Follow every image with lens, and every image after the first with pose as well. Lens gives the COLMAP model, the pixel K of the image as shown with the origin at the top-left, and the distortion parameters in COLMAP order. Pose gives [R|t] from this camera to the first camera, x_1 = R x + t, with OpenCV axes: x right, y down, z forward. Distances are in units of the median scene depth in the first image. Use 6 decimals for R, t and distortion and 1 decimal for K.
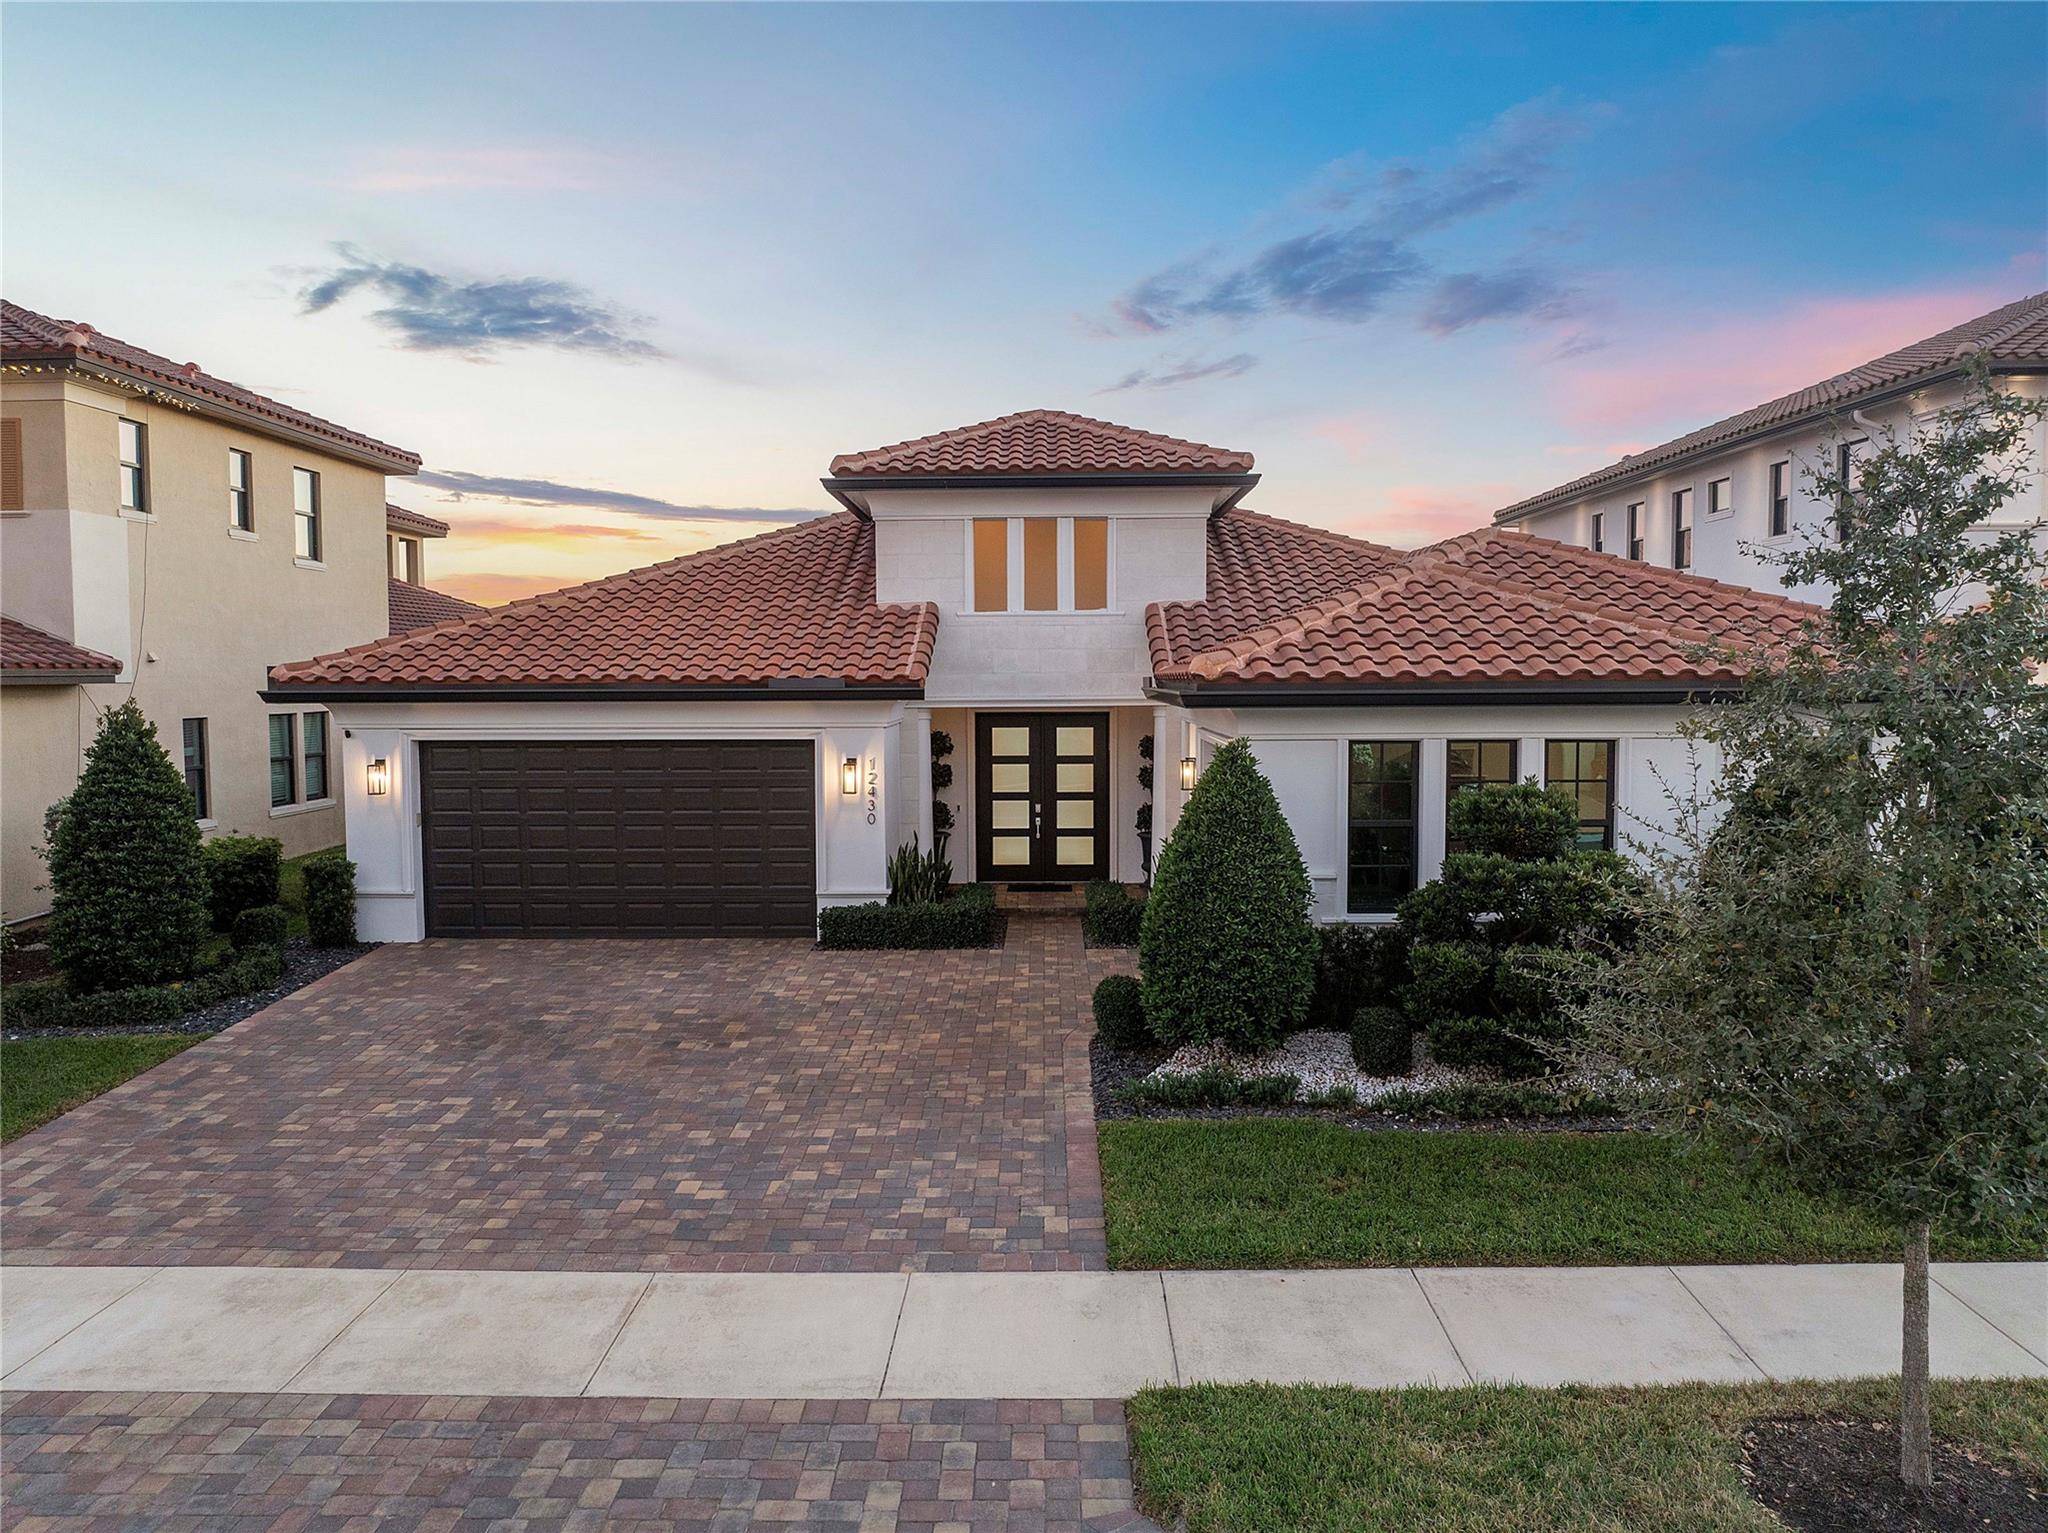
lens RADIAL K [[1457.8, 0, 1044.0], [0, 1457.8, 769.7], [0, 0, 1]] dist [-0.043059, 0.003082]
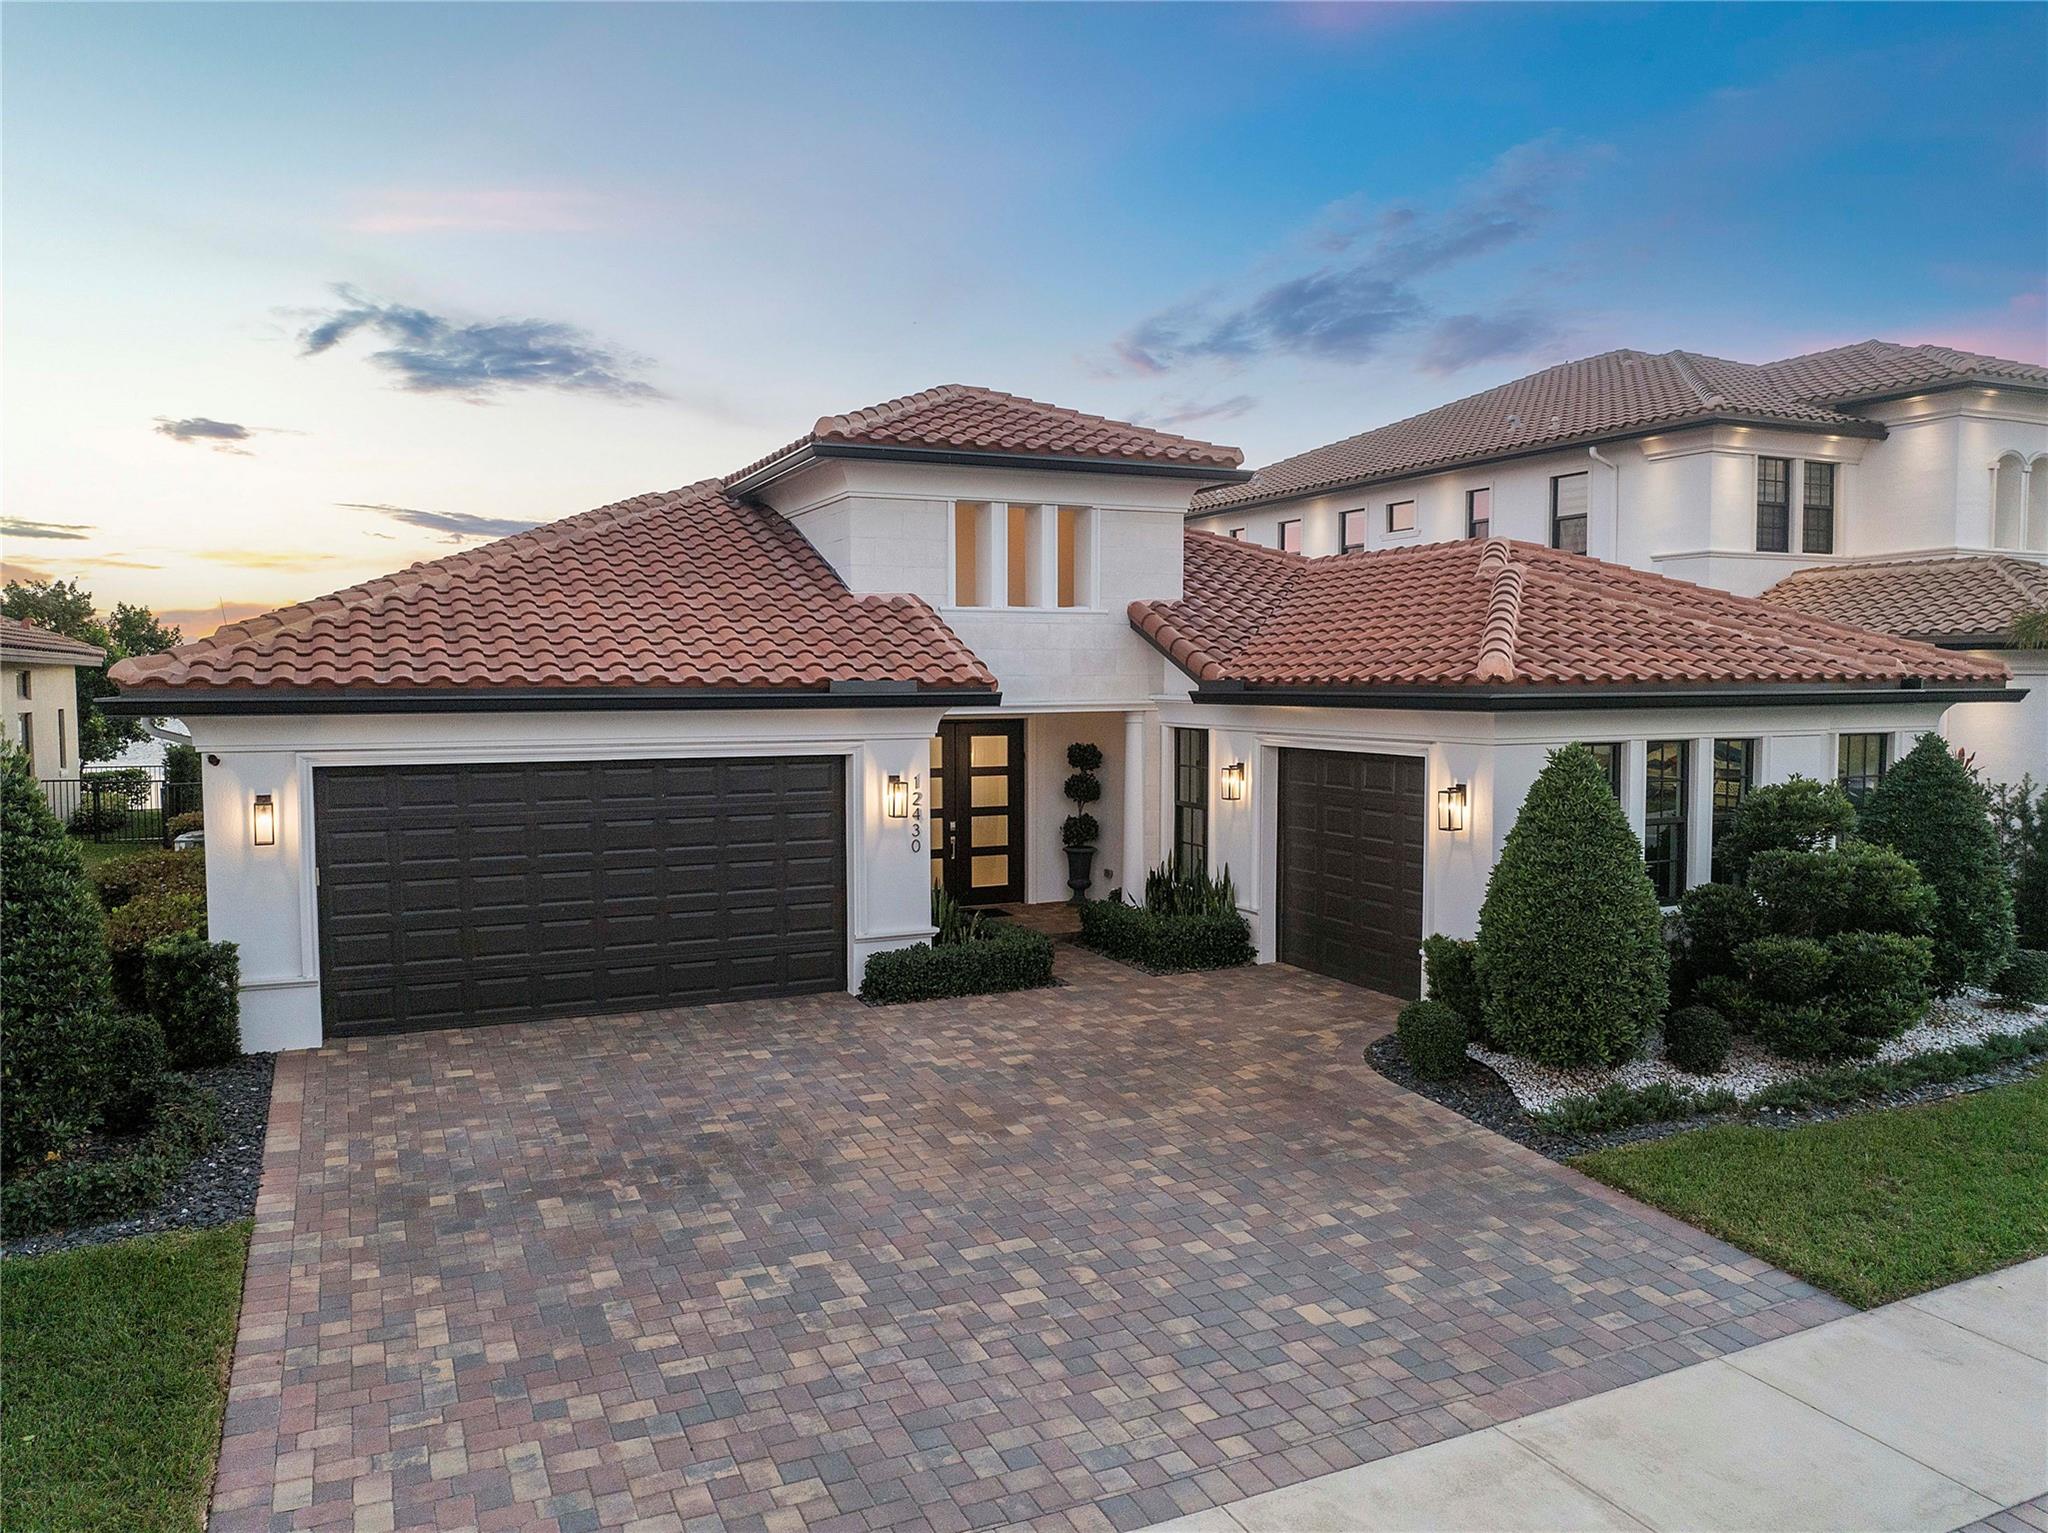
lens RADIAL K [[1457.8, 0, 1044.0], [0, 1457.8, 769.7], [0, 0, 1]] dist [-0.043059, 0.003082]
pose [[0.901227, -0.024682, 0.432643, -0.590717], [0.026043, 0.999657, 0.002779, -0.016014], [-0.432563, 0.008763, 0.901561, 0.279005]]
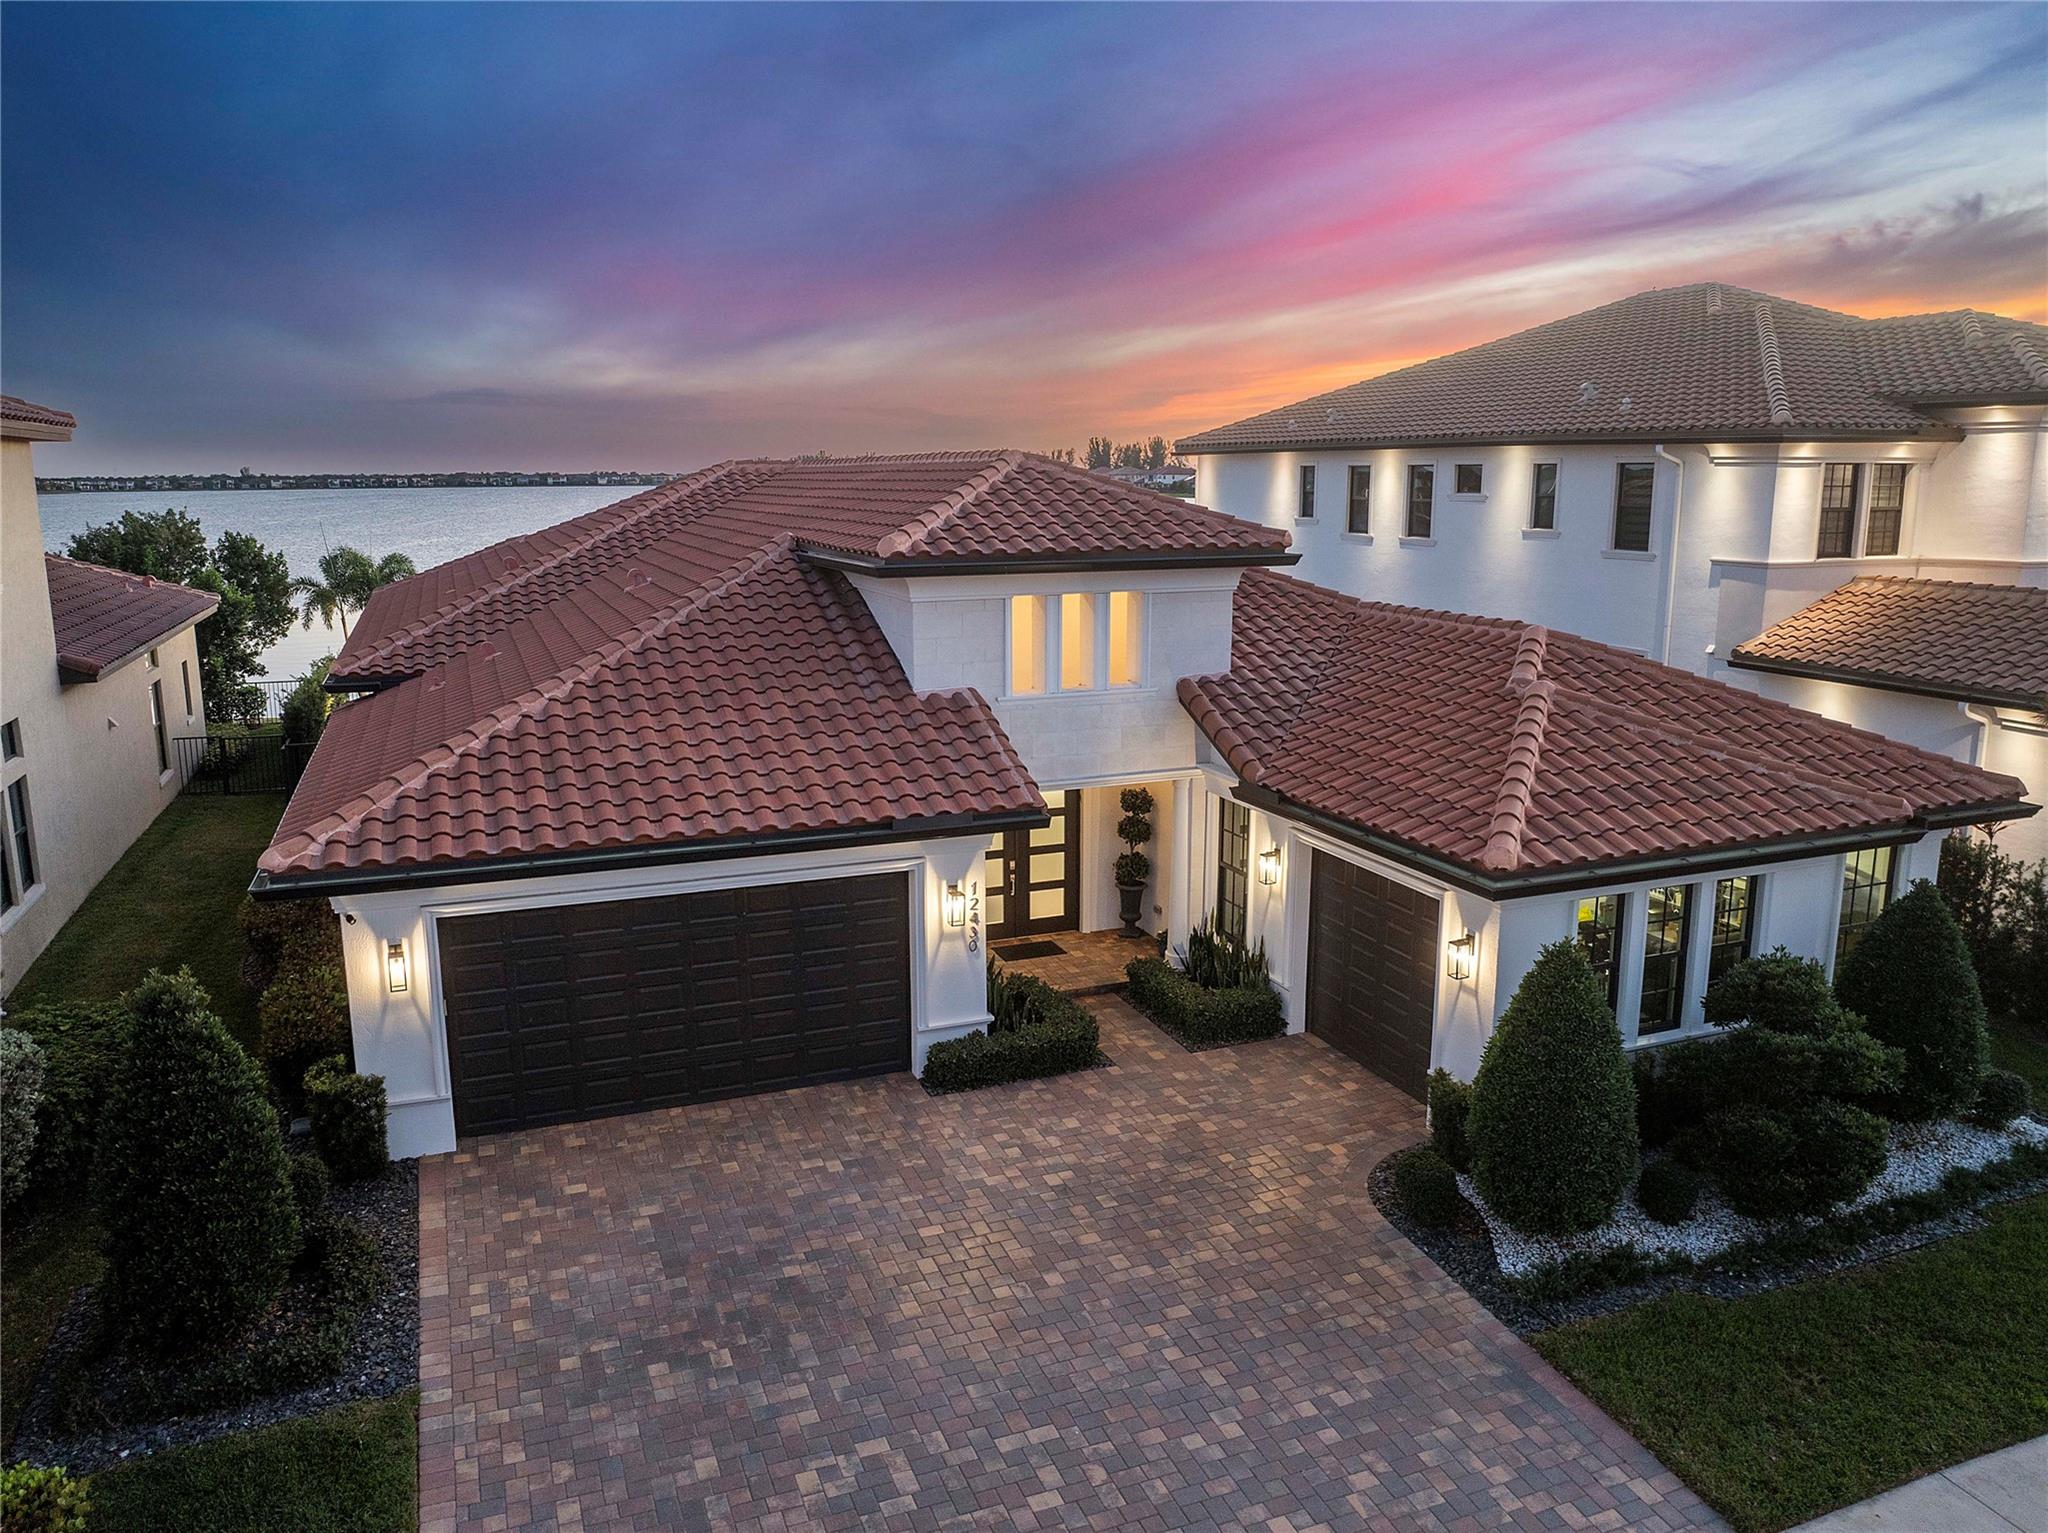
lens RADIAL K [[1457.8, 0, 1044.0], [0, 1457.8, 769.7], [0, 0, 1]] dist [-0.043059, 0.003082]
pose [[0.924467, -0.071113, 0.374572, -0.591097], [0.020774, 0.990387, 0.136756, -0.290430], [-0.380697, -0.118646, 0.917057, 0.192589]]
